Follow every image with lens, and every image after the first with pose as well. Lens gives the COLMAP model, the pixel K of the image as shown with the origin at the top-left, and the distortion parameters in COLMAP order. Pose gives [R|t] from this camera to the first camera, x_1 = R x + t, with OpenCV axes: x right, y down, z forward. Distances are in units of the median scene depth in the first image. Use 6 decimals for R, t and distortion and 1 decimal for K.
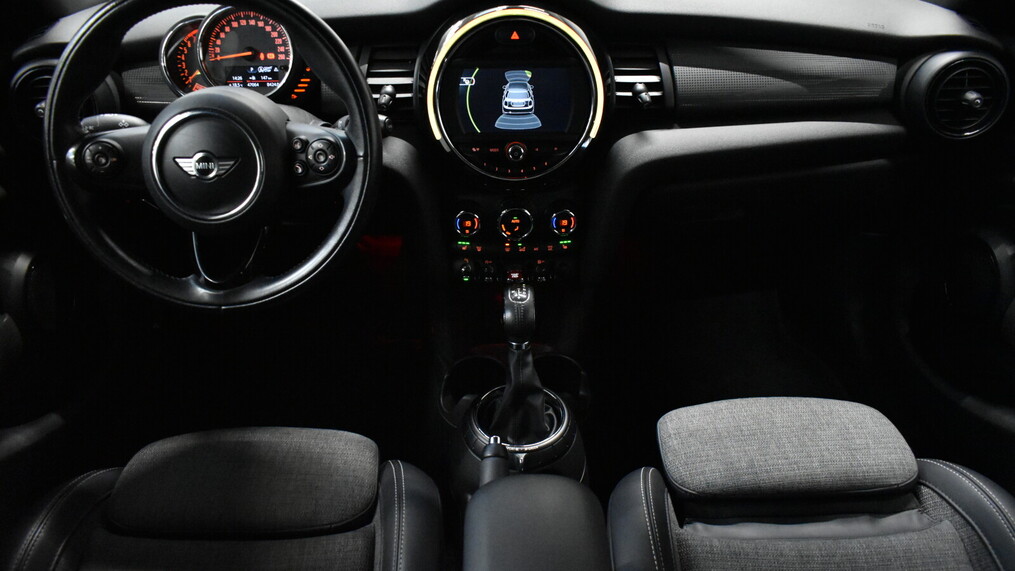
lens RADIAL K [[779.4, 0, 507.5], [0, 779.4, 285.5], [0, 0, 1]] dist [-0.019576, 0.001821]
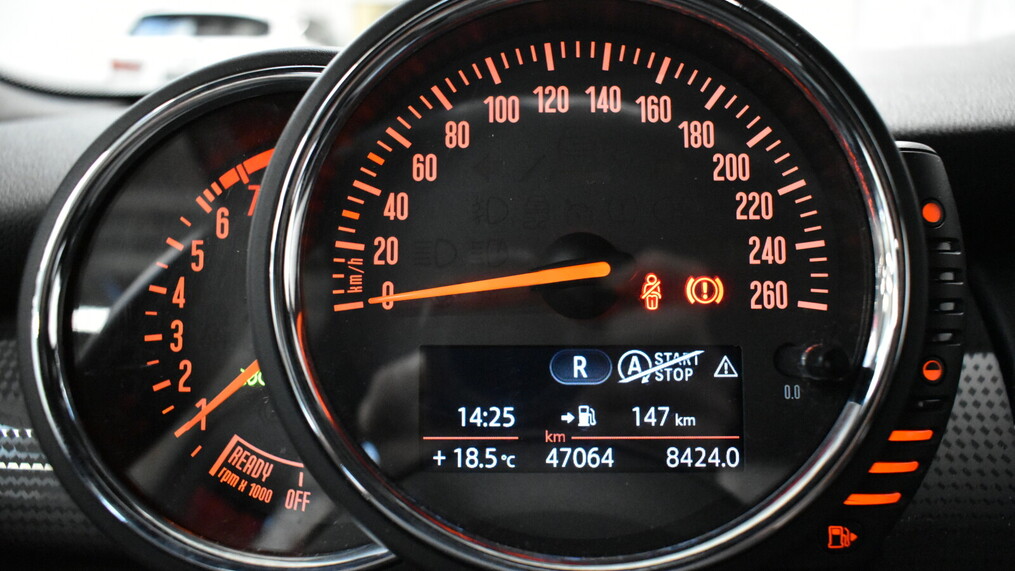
lens RADIAL K [[779.4, 0, 507.5], [0, 779.4, 285.5], [0, 0, 1]] dist [-0.019576, 0.001821]
pose [[0.999727, 0.008301, -0.021821, -0.341052], [-0.014960, 0.945324, -0.325790, -0.240292], [0.017923, 0.326028, 0.945190, 0.837456]]
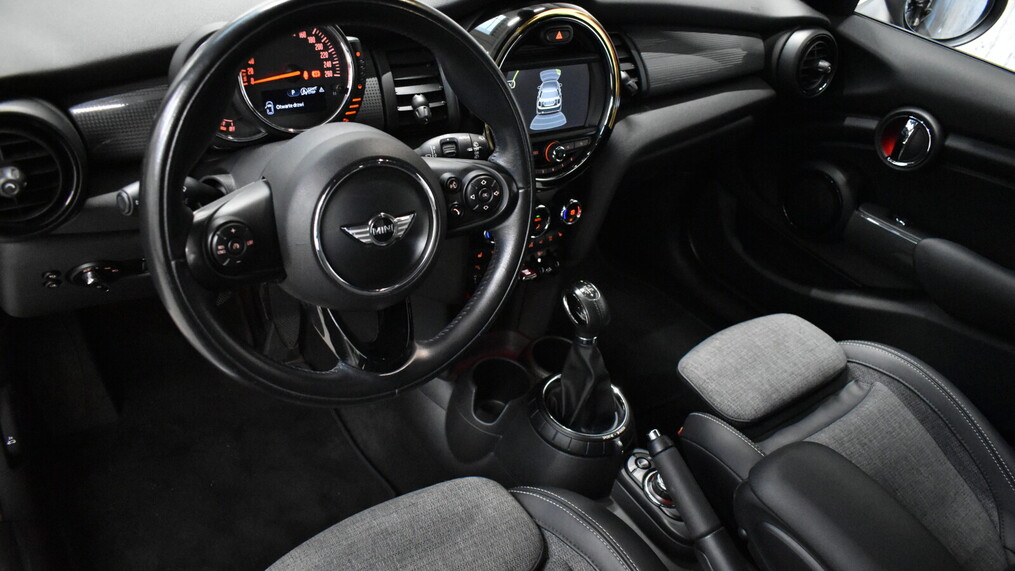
lens RADIAL K [[779.4, 0, 507.5], [0, 779.4, 285.5], [0, 0, 1]] dist [-0.019576, 0.001821]
pose [[0.806986, -0.223339, 0.546712, -0.629973], [0.170685, 0.974430, 0.146124, -0.164883], [-0.565368, -0.024605, 0.824472, 0.218359]]
